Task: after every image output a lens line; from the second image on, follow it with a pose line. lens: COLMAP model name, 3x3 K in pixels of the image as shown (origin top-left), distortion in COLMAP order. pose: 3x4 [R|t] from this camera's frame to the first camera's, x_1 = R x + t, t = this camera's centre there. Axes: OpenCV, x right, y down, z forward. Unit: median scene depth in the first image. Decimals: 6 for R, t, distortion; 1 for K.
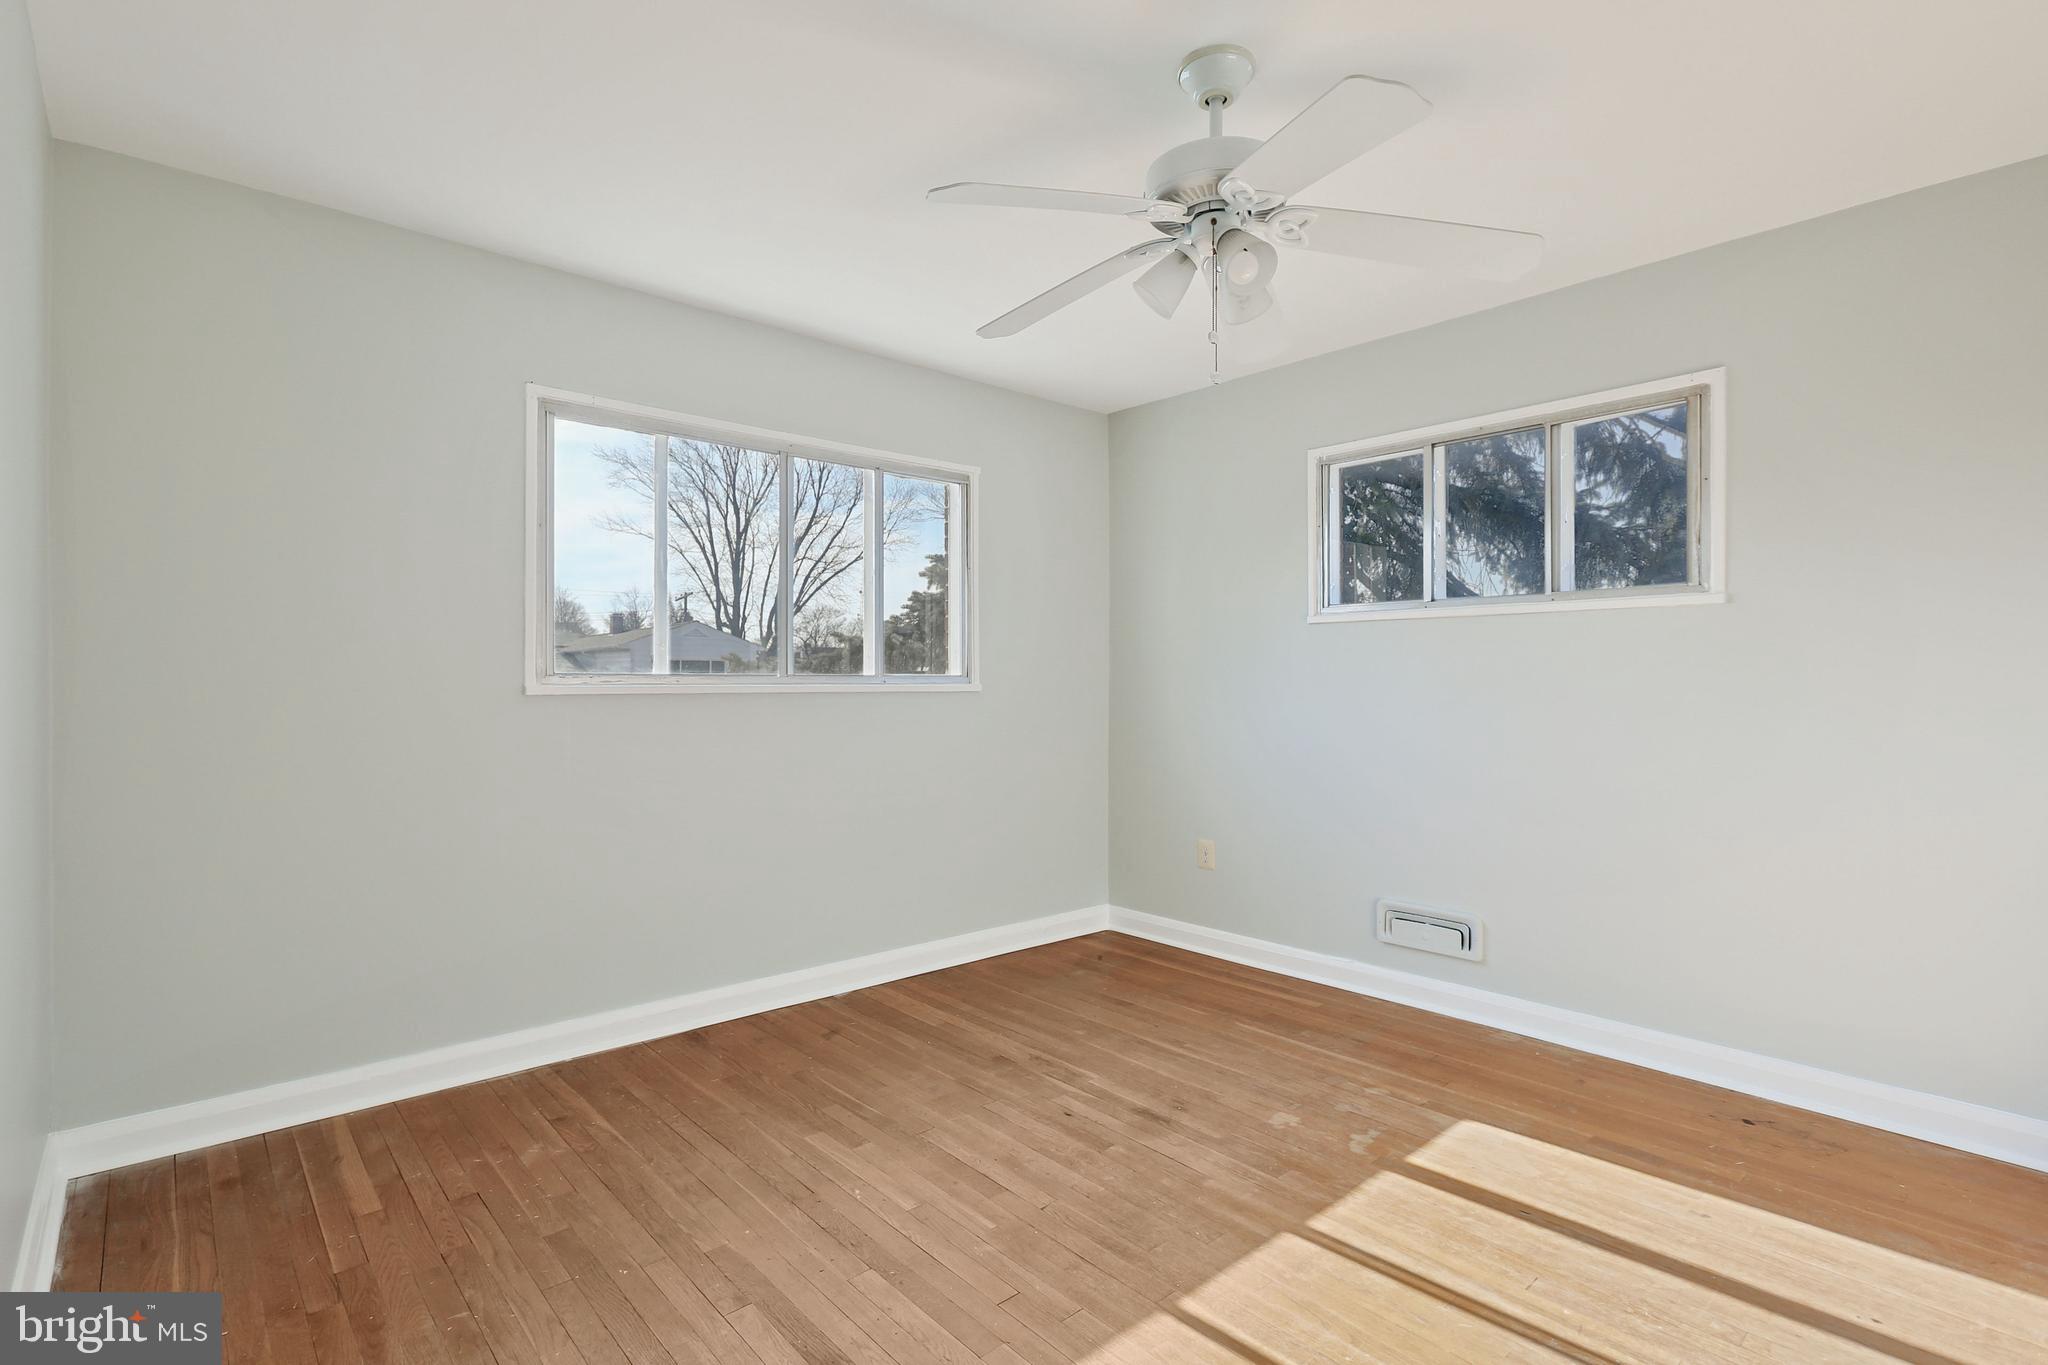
lens RADIAL K [[939.1, 0, 1024.8], [0, 939.1, 661.7], [0, 0, 1]] dist [0.000721, 0.000084]
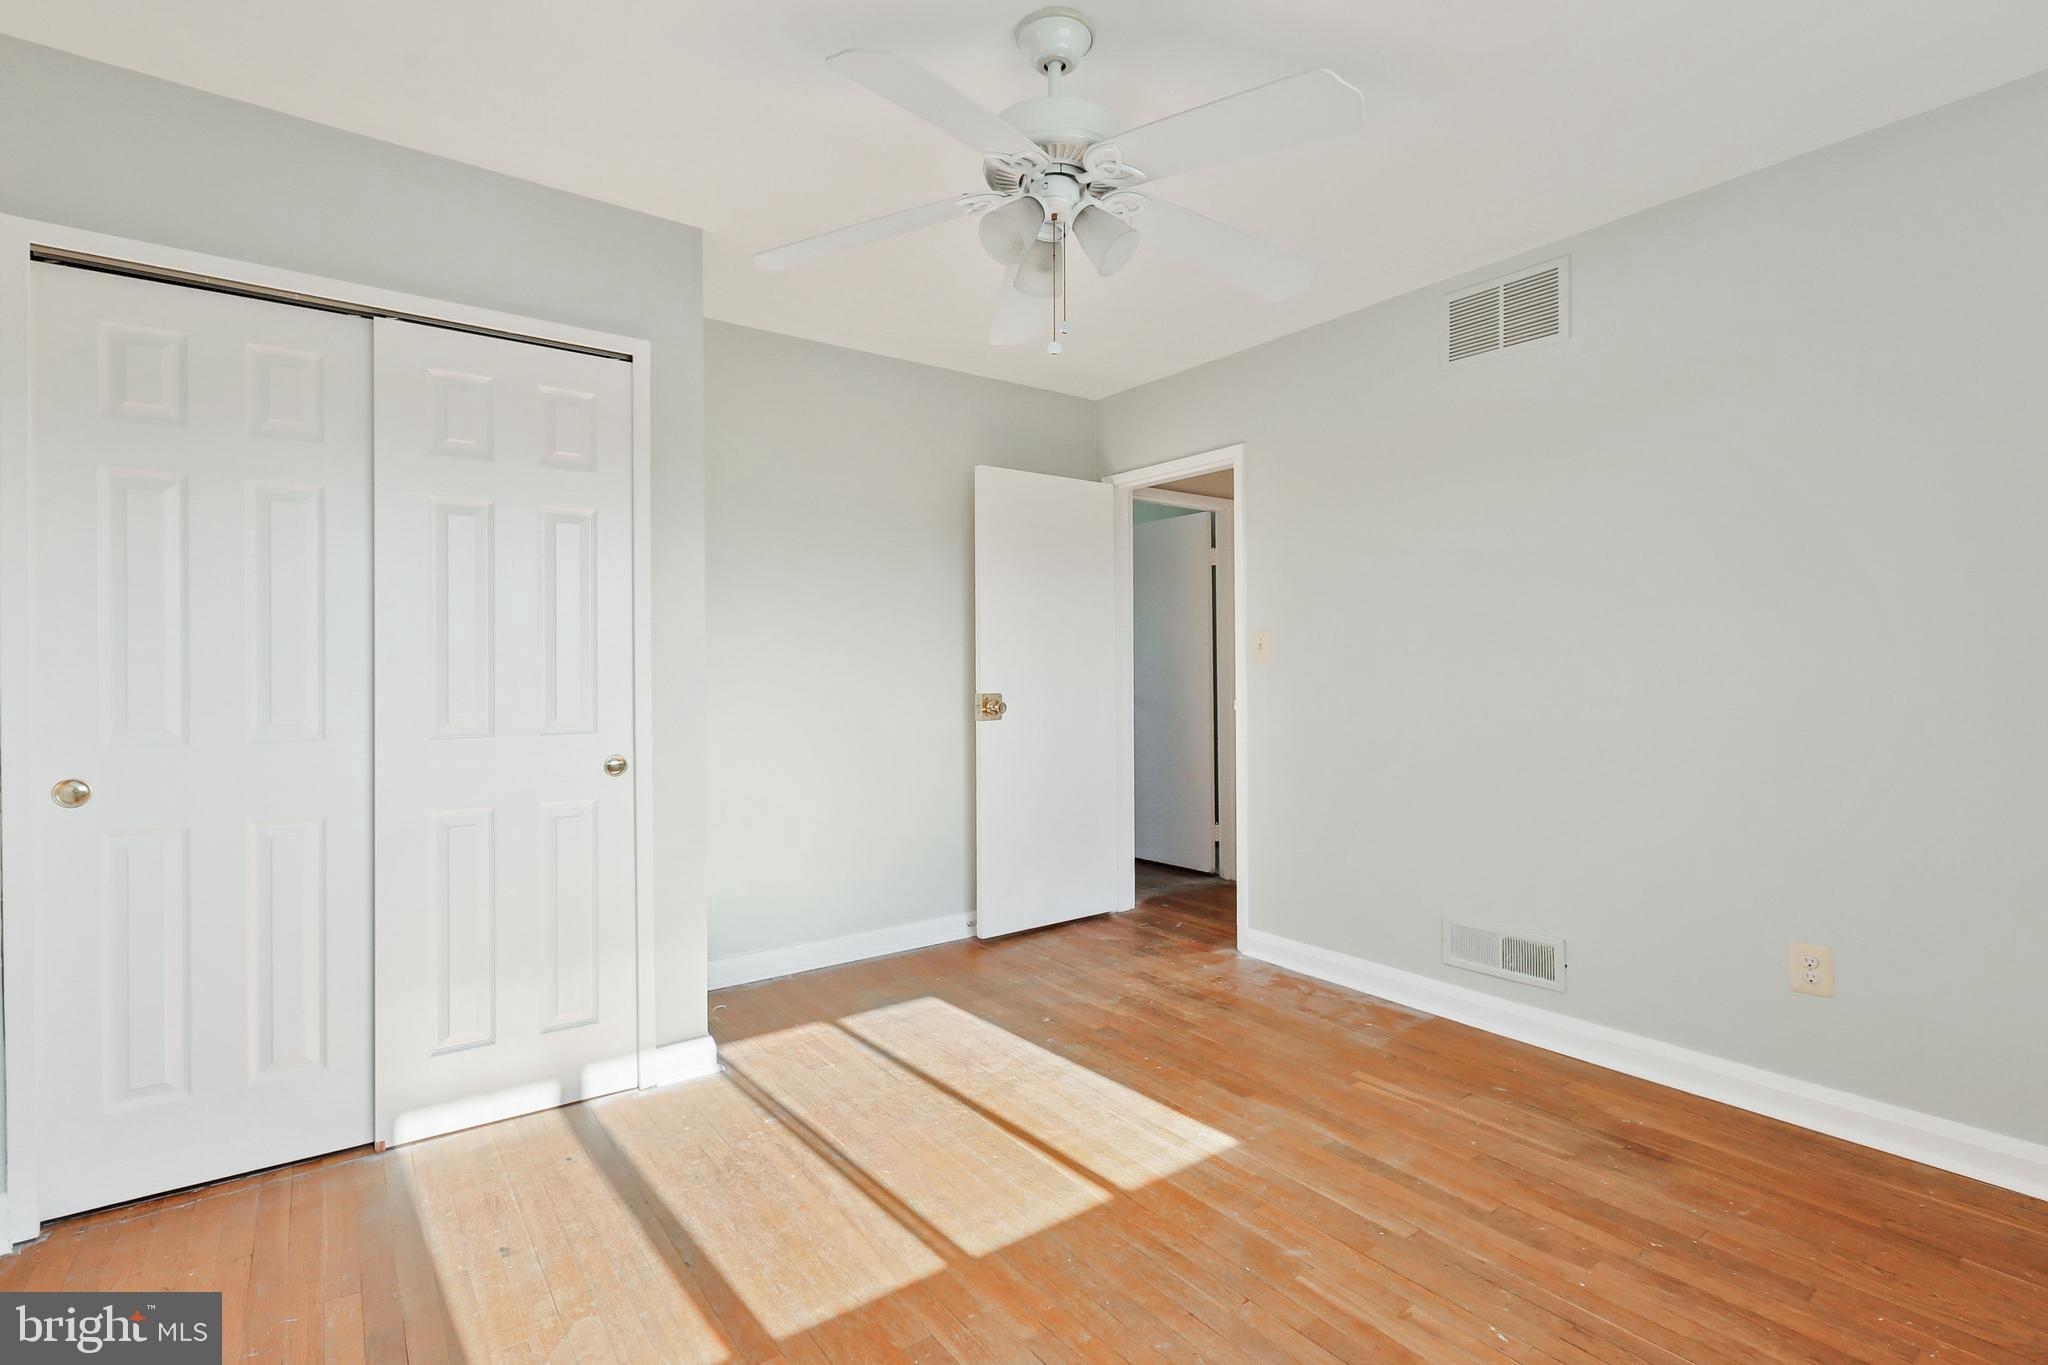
lens RADIAL K [[939.1, 0, 1024.8], [0, 939.1, 661.7], [0, 0, 1]] dist [0.000721, 0.000084]
pose [[-0.995314, 0.001204, 0.096690, 0.138825], [0.000090, 0.999934, -0.011521, 0.030899], [-0.096697, -0.011459, -0.995248, 1.941457]]
